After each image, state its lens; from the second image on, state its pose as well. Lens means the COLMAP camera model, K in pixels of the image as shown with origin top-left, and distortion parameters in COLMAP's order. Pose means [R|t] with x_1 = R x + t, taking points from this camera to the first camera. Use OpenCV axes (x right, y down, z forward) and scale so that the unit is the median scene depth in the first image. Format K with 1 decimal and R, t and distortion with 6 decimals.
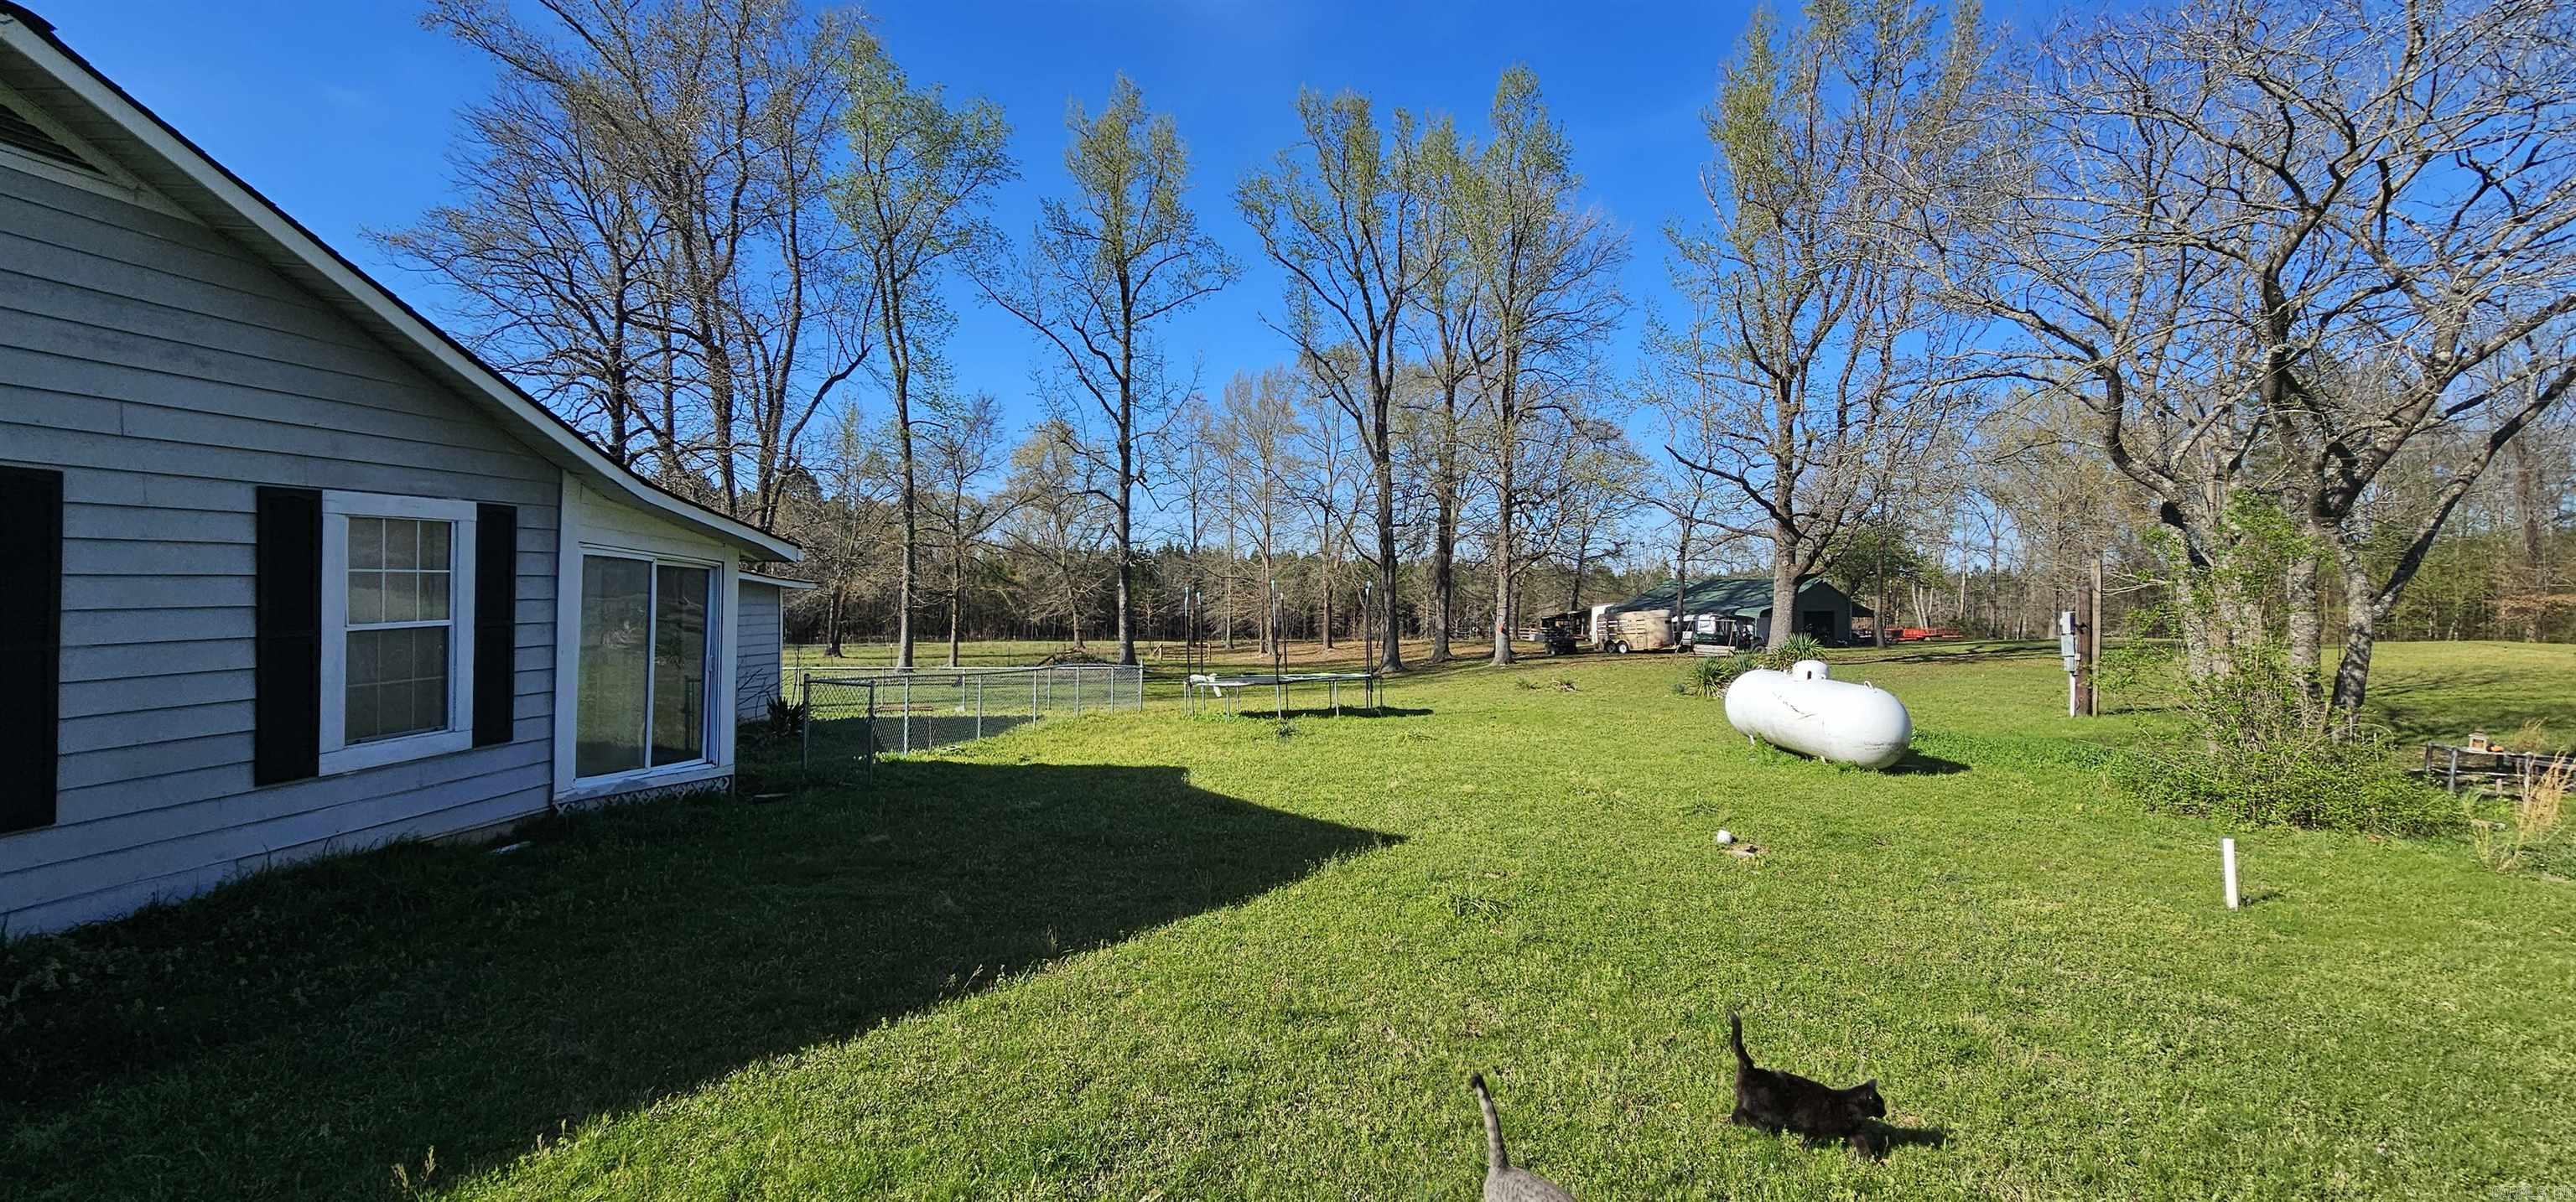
lens RADIAL K [[1053.9, 0, 1294.6], [0, 1053.9, 593.0], [0, 0, 1]] dist [-0.001258, -0.000615]
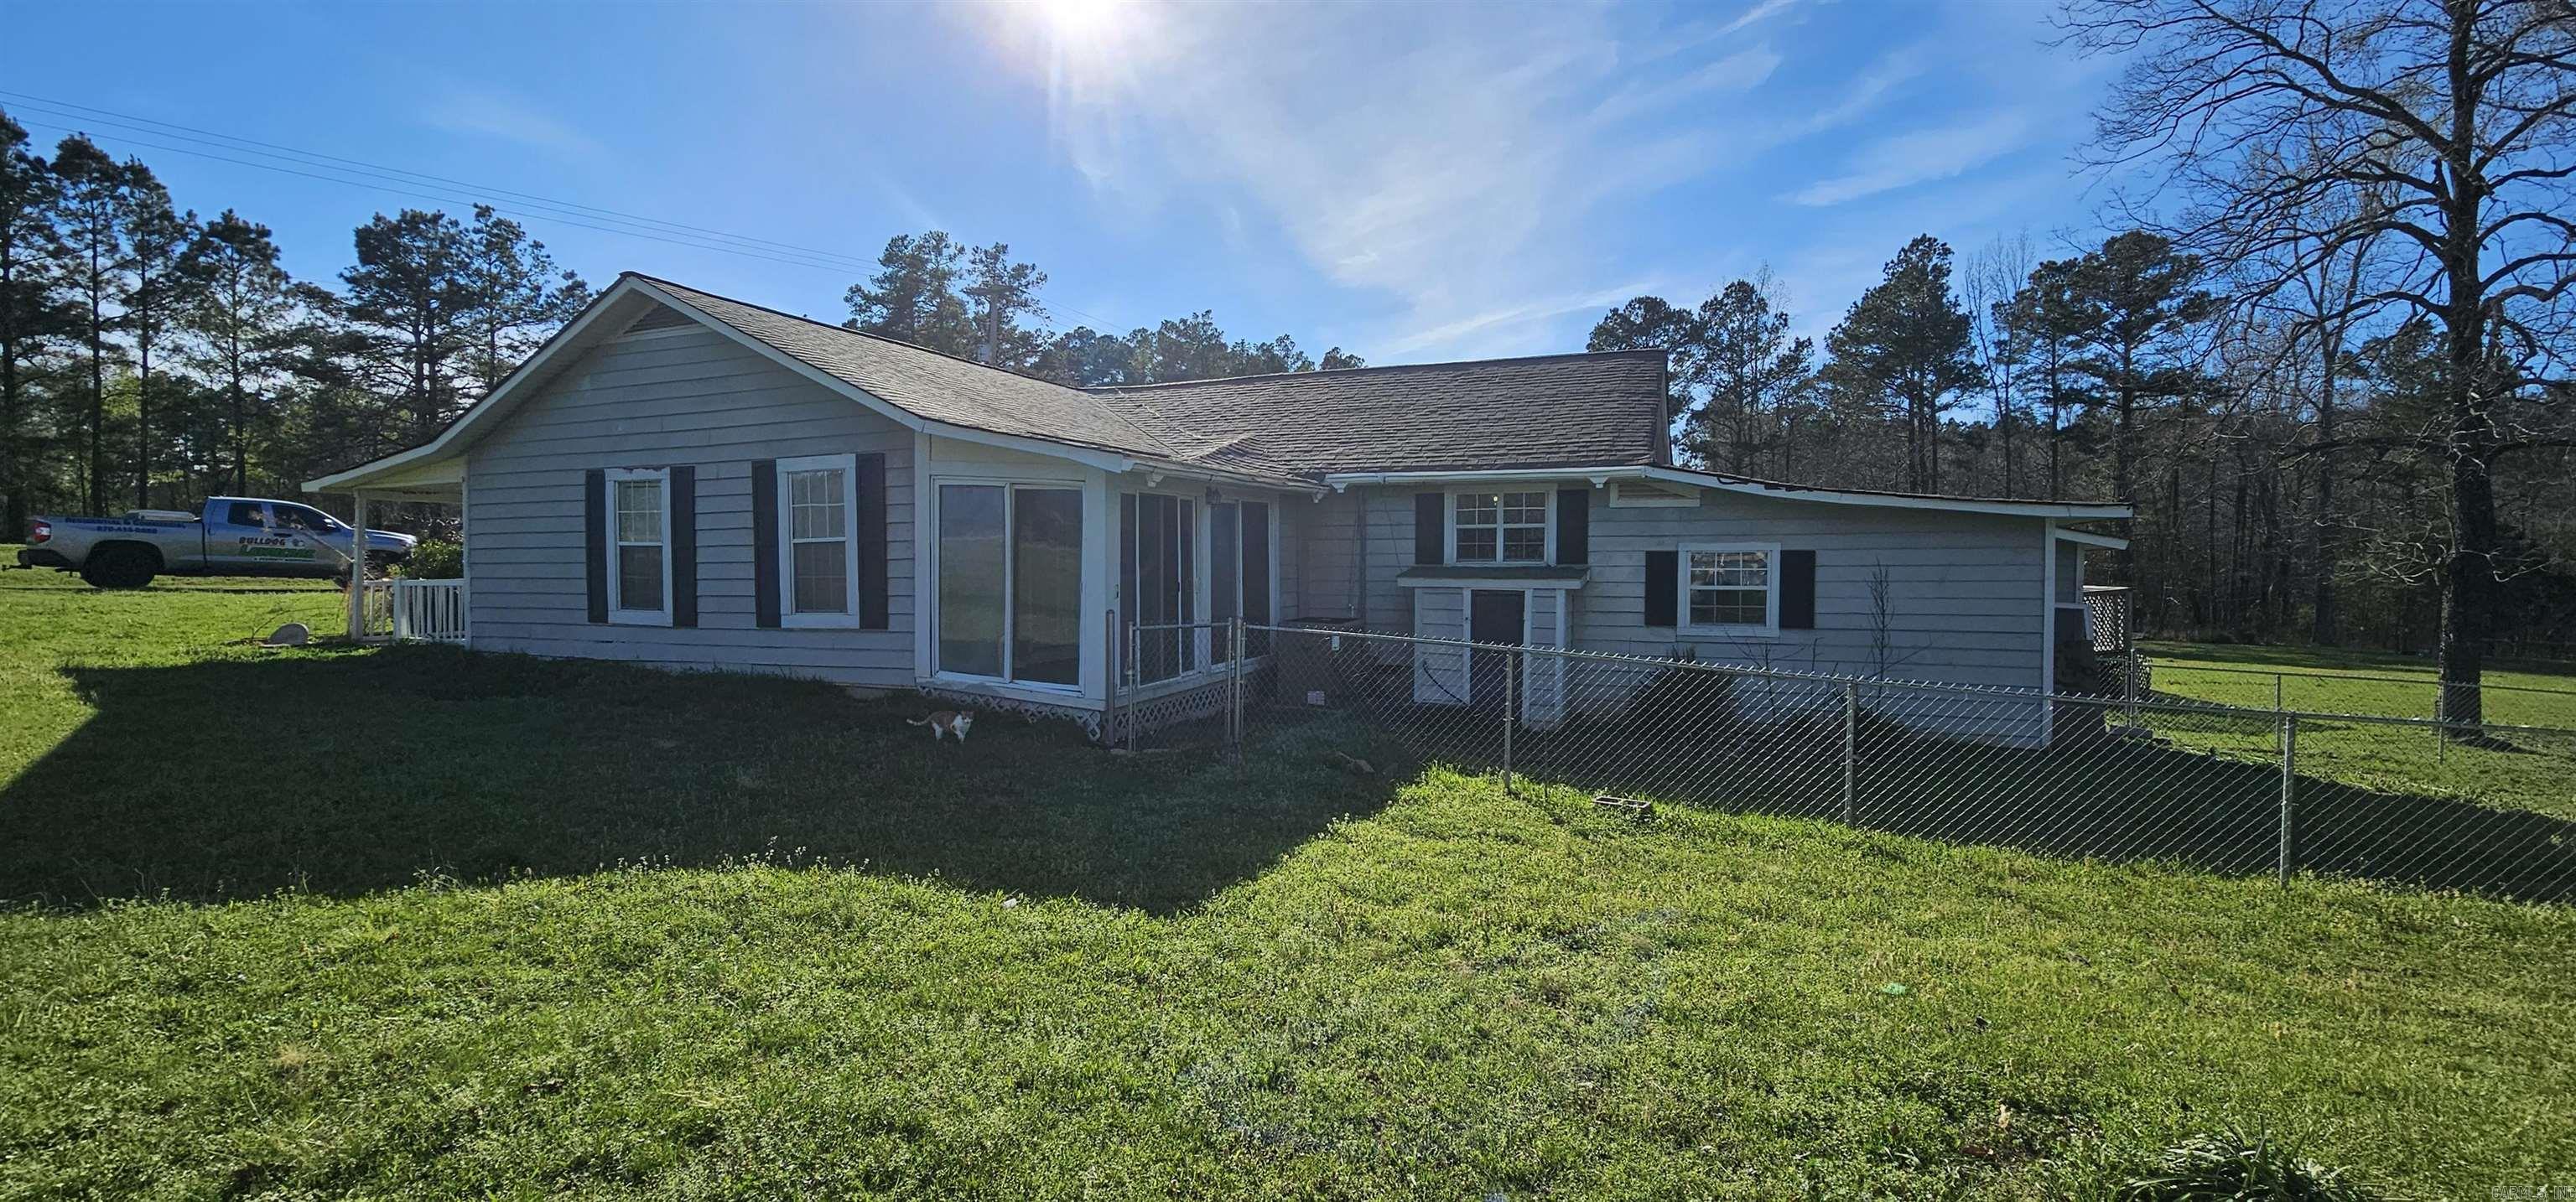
lens RADIAL K [[1053.9, 0, 1297.3], [0, 1053.9, 598.2], [0, 0, 1]] dist [-0.001258, -0.000615]
pose [[-0.266138, 0.018009, -0.963767, 0.086490], [-0.008095, 0.999748, 0.020917, 0.014722], [0.963901, 0.013368, -0.265925, 0.396788]]
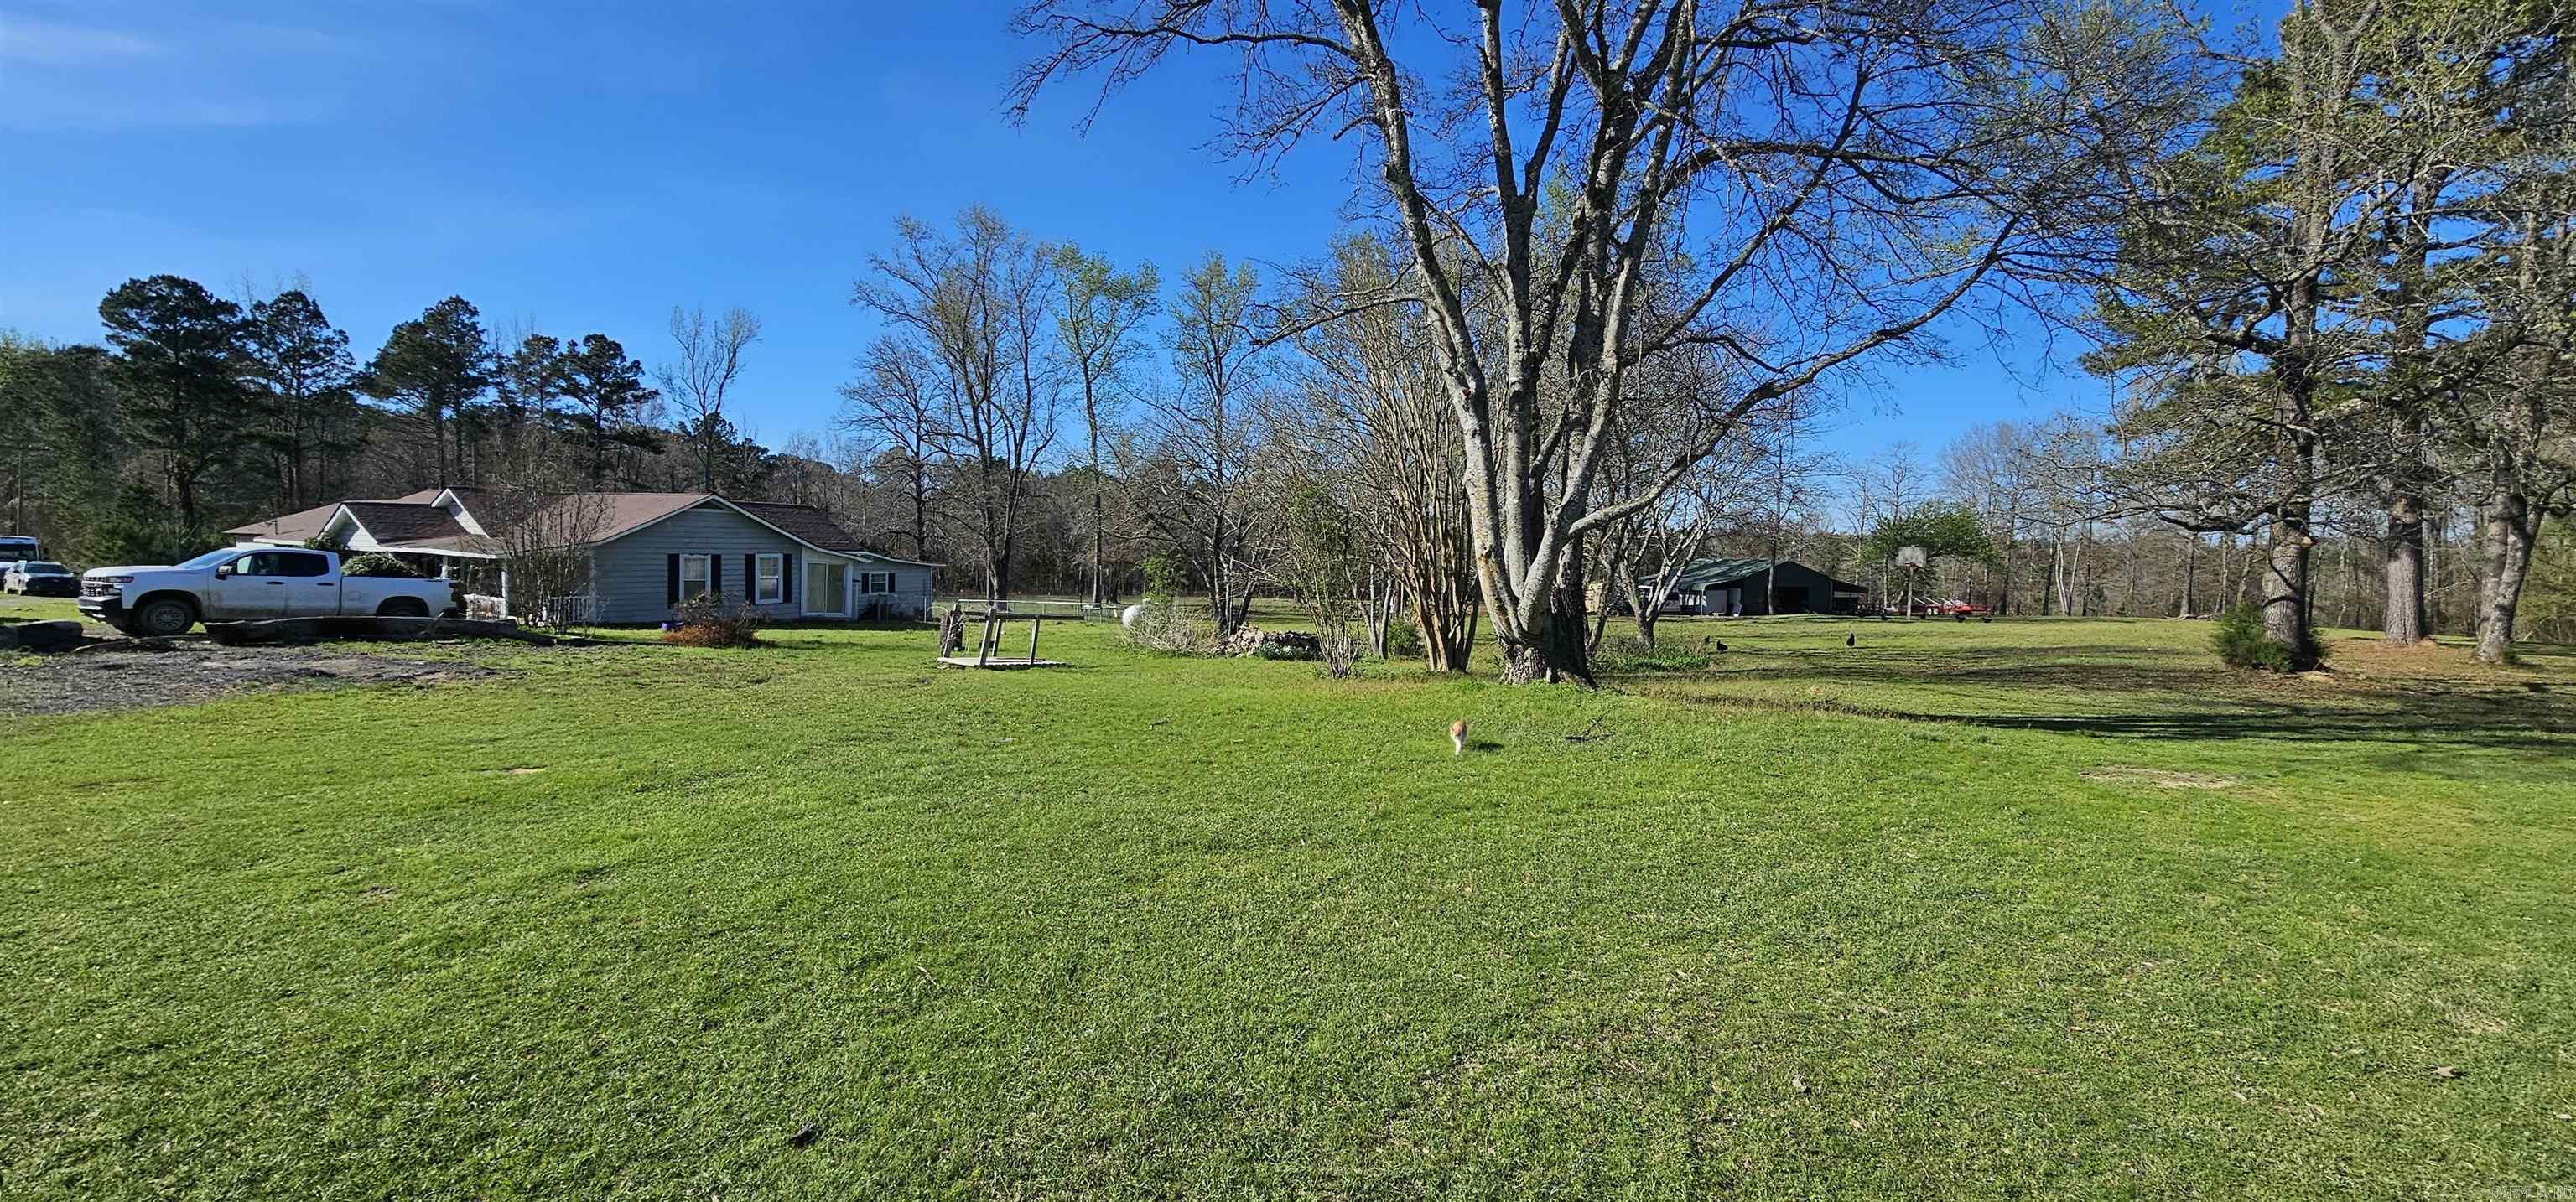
lens RADIAL K [[1053.9, 0, 1290.4], [0, 1053.9, 606.0], [0, 0, 1]] dist [-0.001258, -0.000615]
pose [[0.925110, 0.030348, -0.378484, 0.685298], [-0.012920, 0.998739, 0.048503, -0.023231], [0.379479, -0.039981, 0.924336, -0.556071]]
